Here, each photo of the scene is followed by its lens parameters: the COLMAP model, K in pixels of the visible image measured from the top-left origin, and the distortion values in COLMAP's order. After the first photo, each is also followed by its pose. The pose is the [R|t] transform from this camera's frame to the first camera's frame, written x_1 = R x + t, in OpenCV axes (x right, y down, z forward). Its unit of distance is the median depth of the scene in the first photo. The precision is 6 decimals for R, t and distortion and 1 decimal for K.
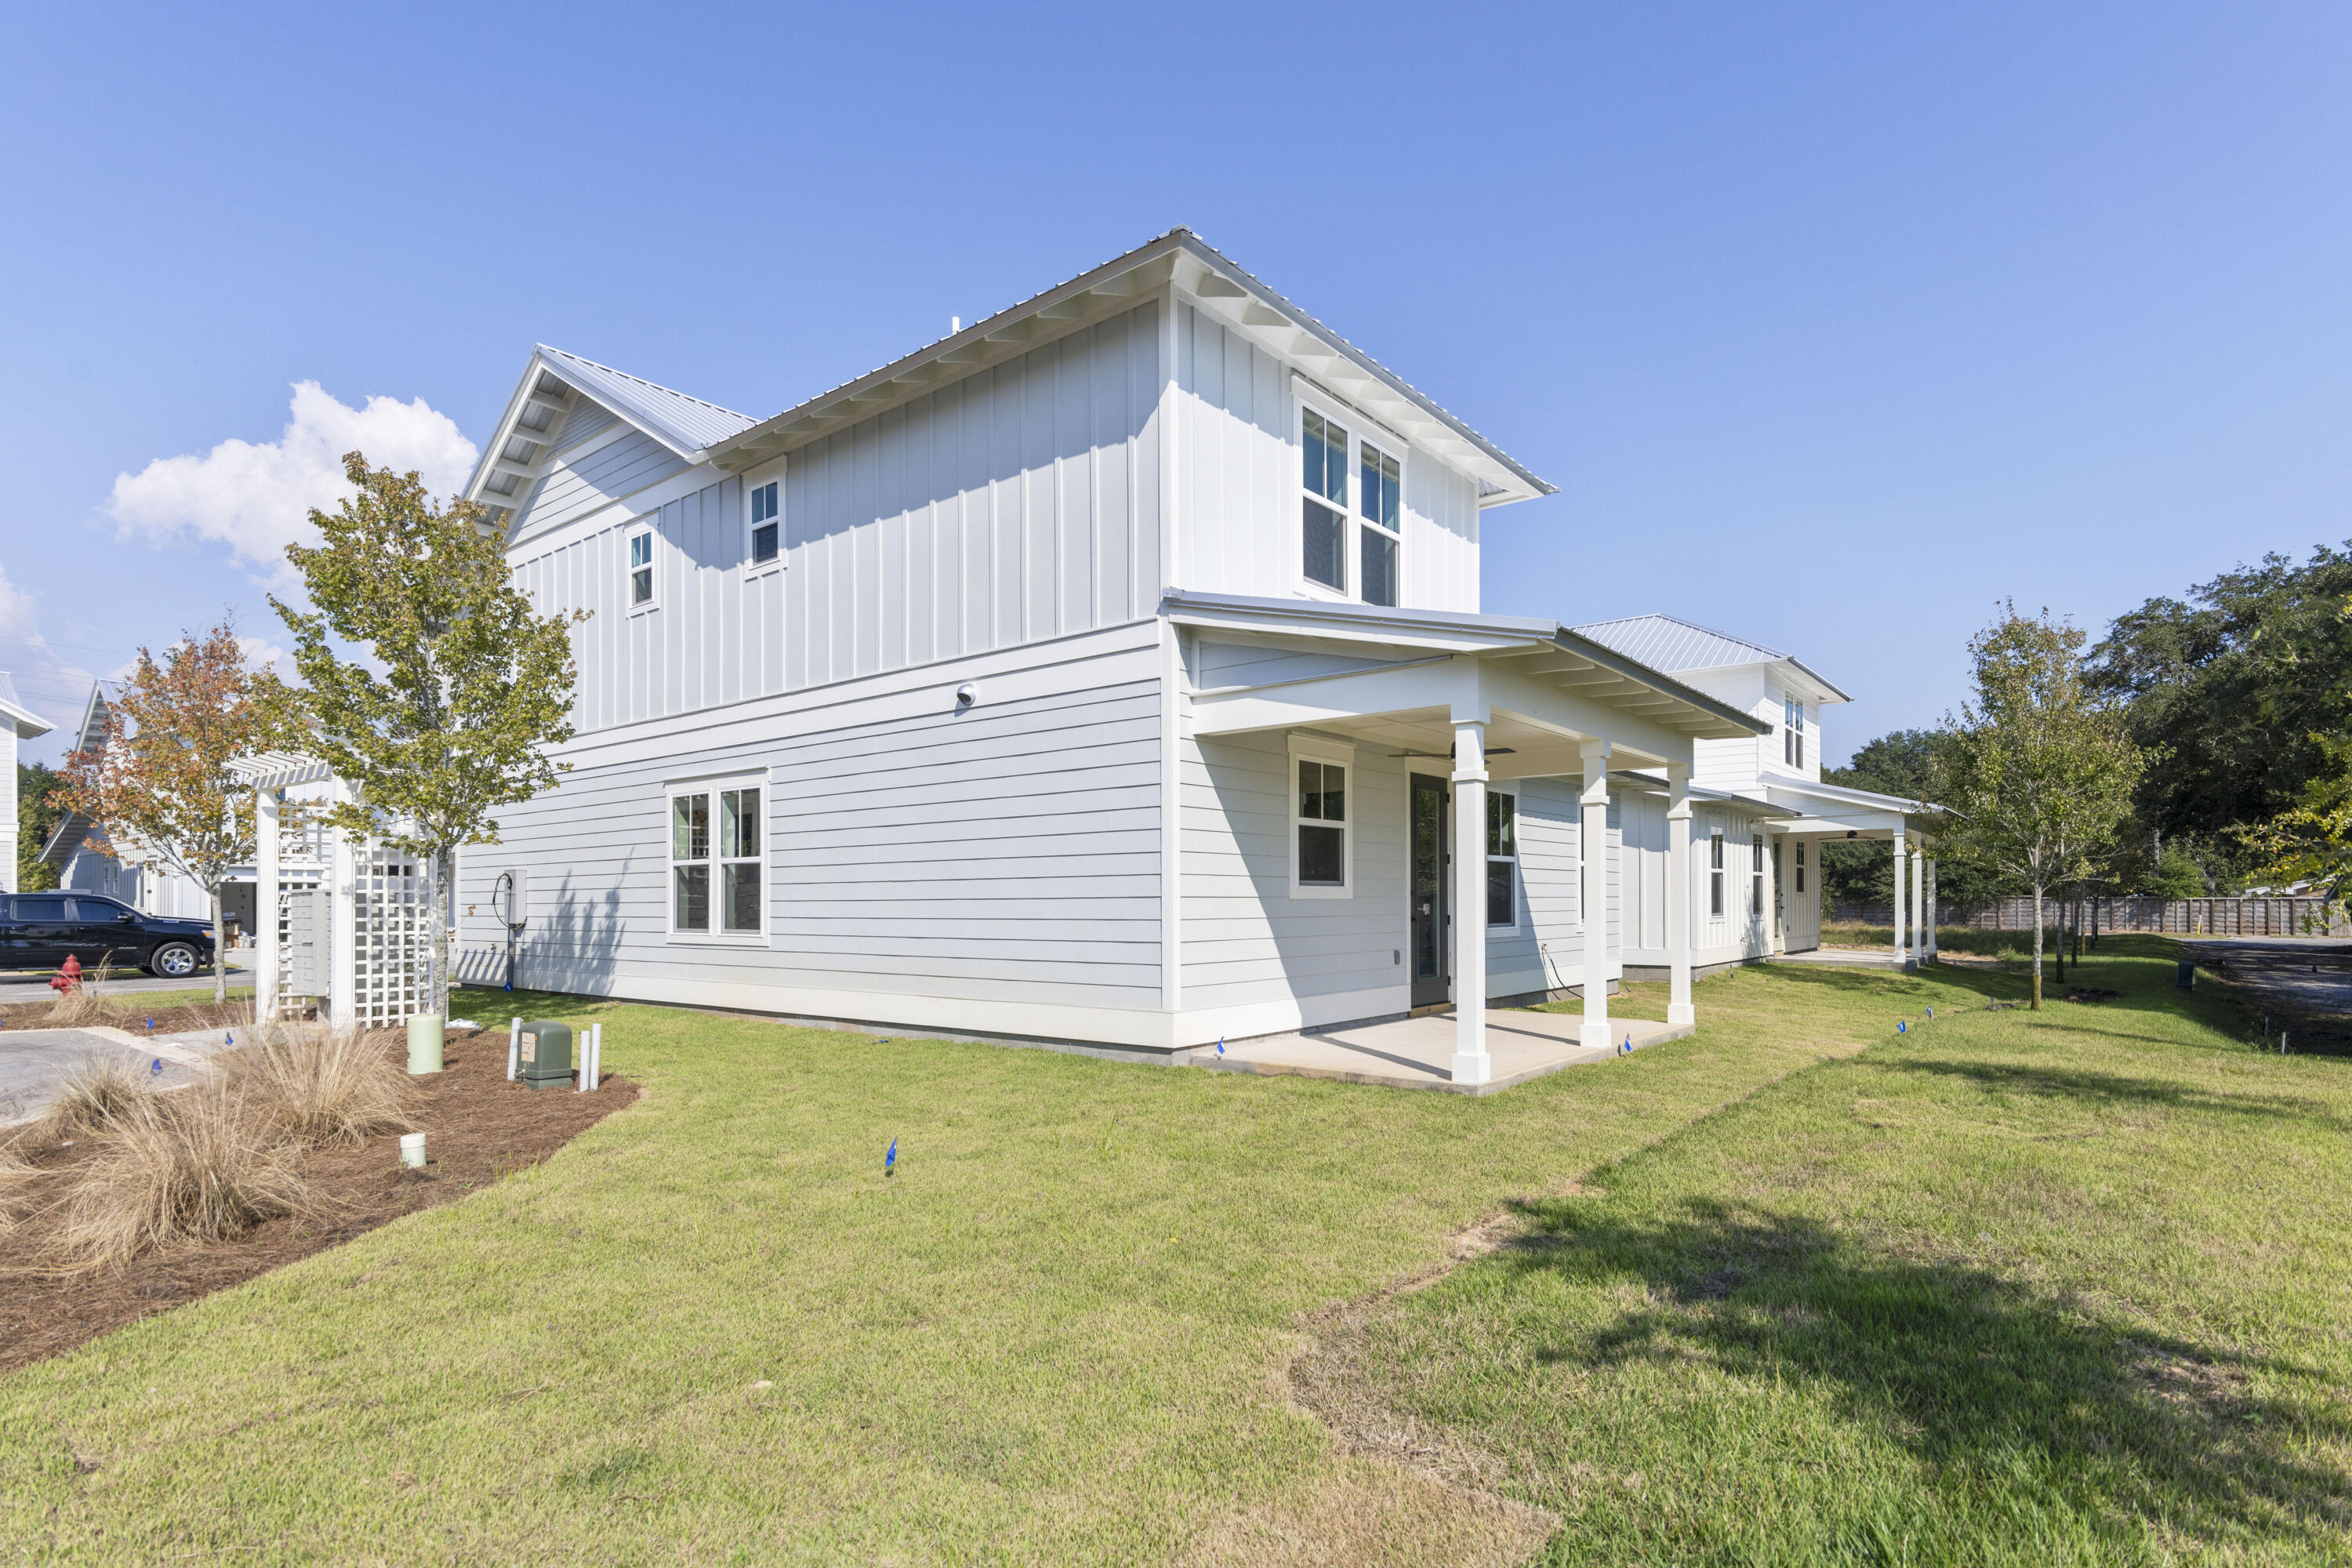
lens RADIAL K [[1188.5, 0, 1187.3], [0, 1188.5, 897.6], [0, 0, 1]] dist [0.003971, 0.000715]
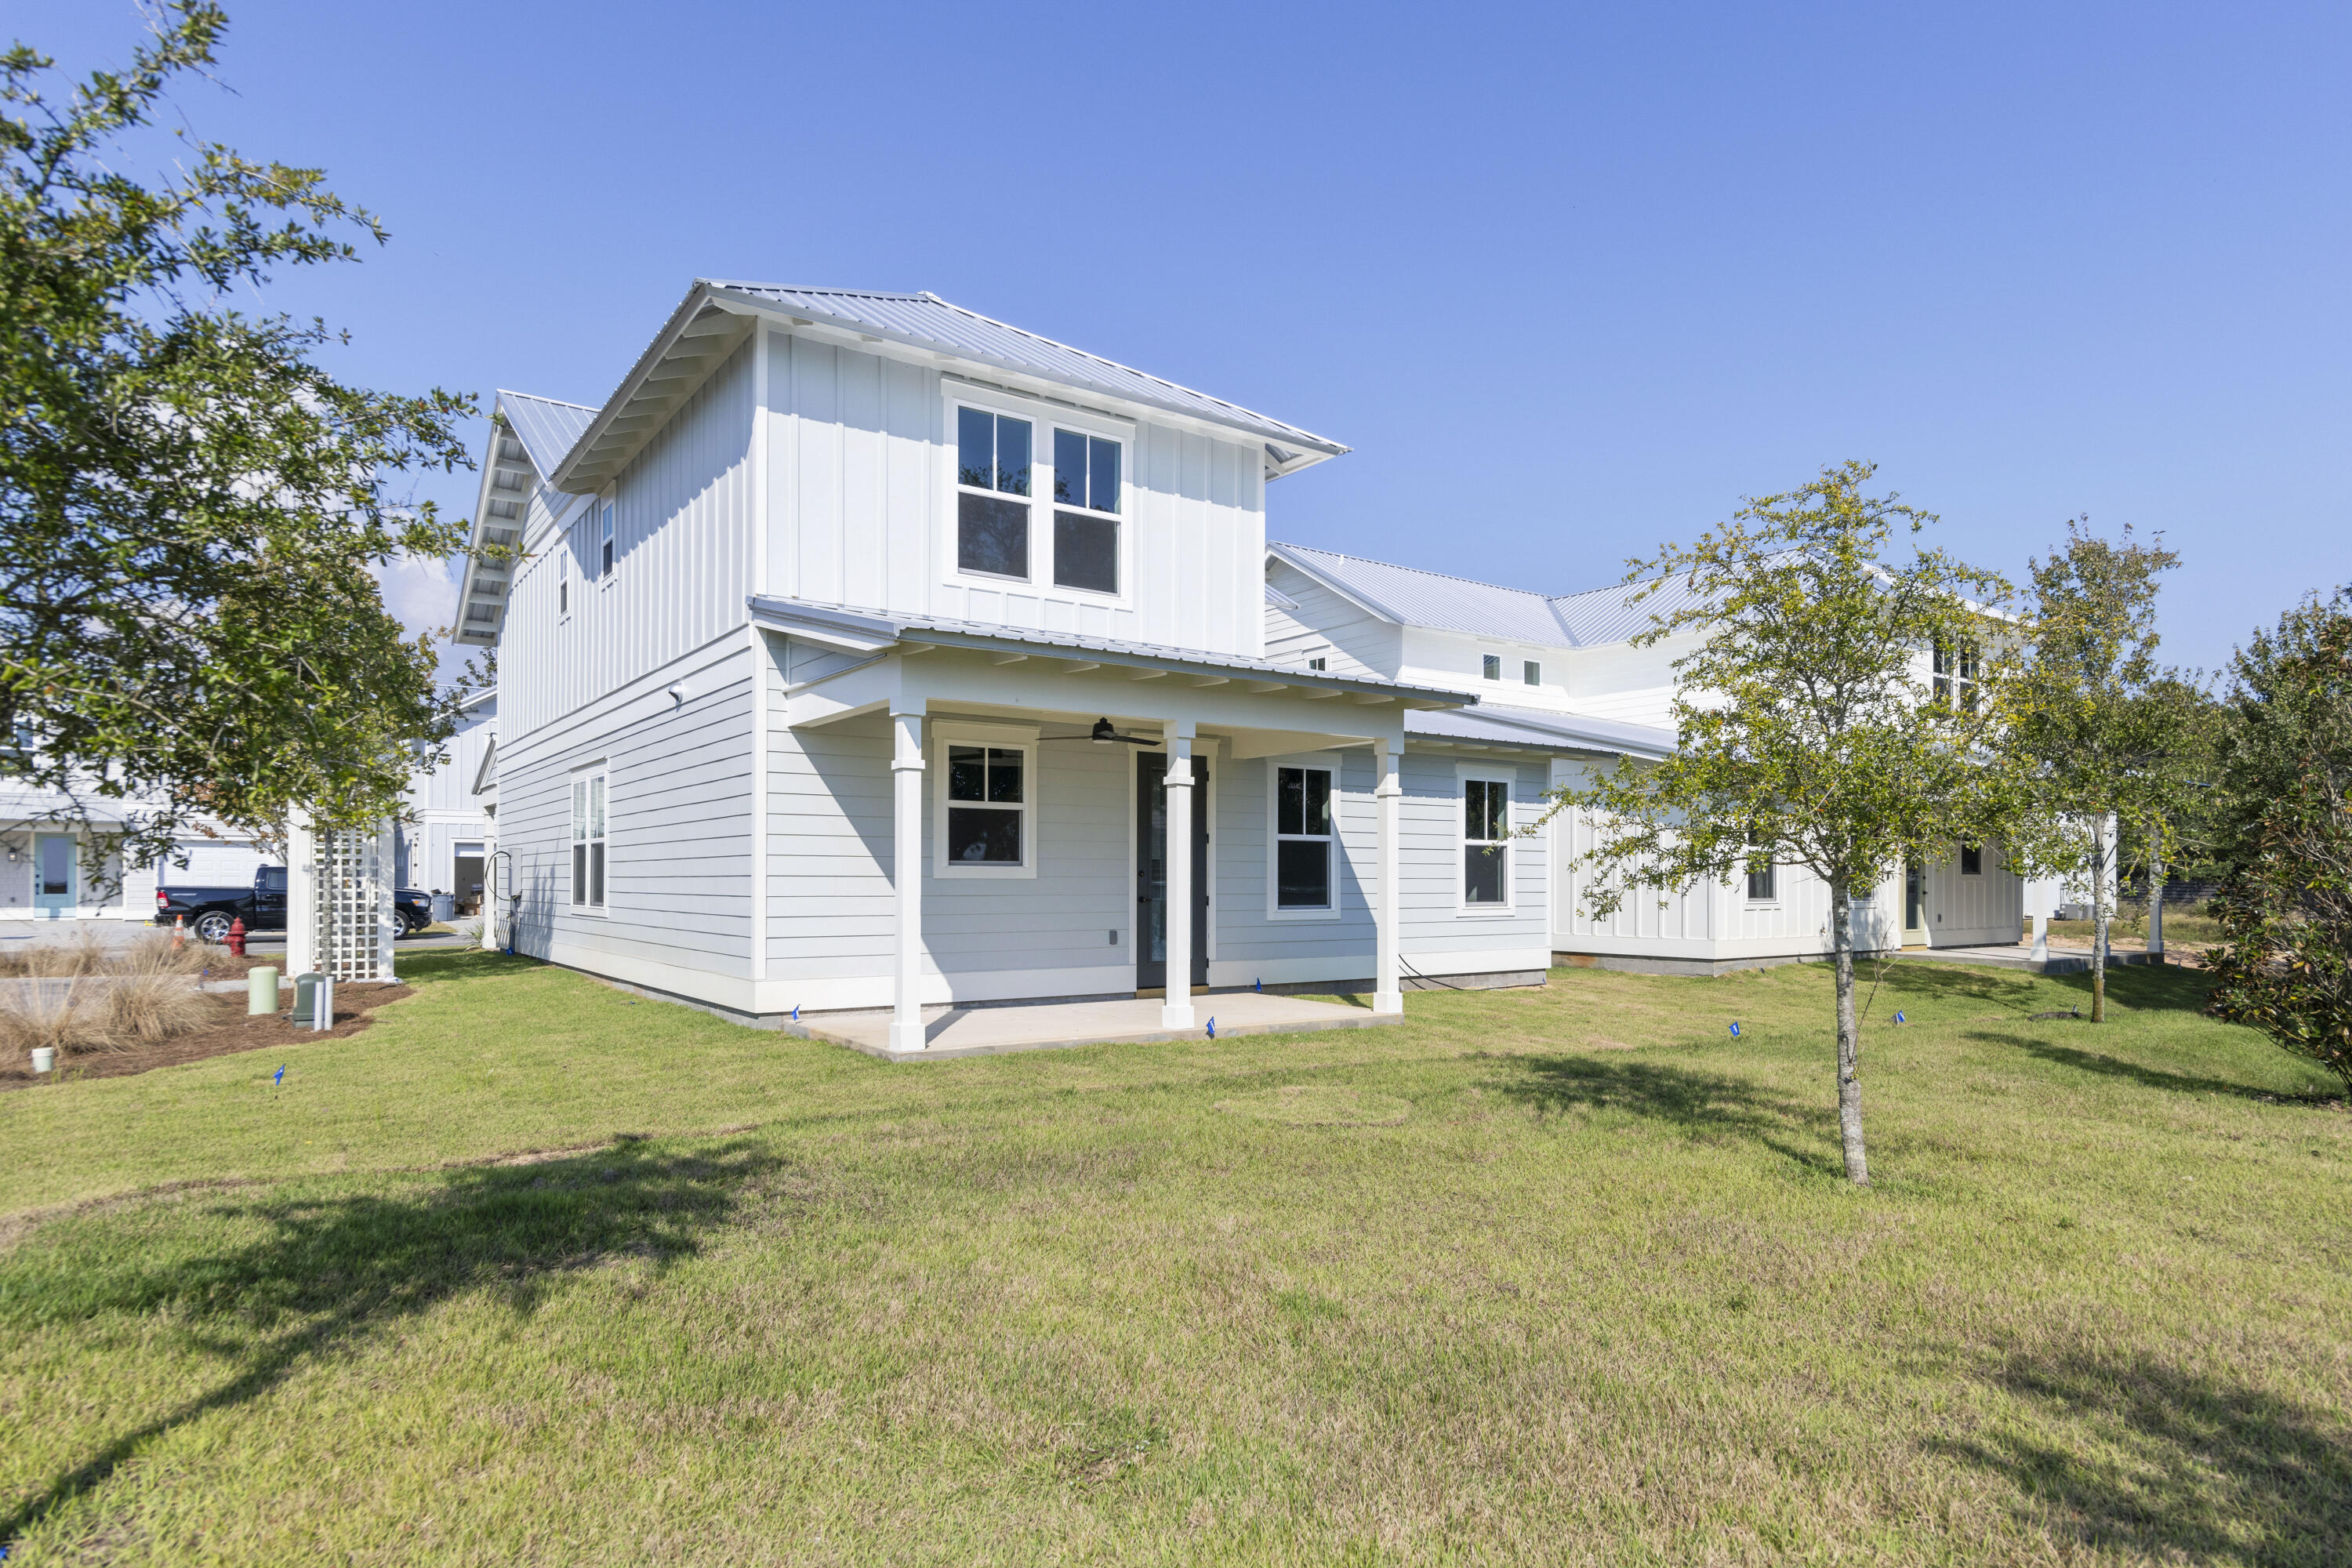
lens RADIAL K [[1316.0, 0, 1176.4], [0, 1316.0, 871.1], [0, 0, 1]] dist [0.005060, 0.000795]
pose [[0.961588, 0.005459, -0.274442, 0.585469], [-0.006189, 0.999979, -0.001797, -0.004134], [0.274426, 0.003427, 0.961602, -0.055929]]
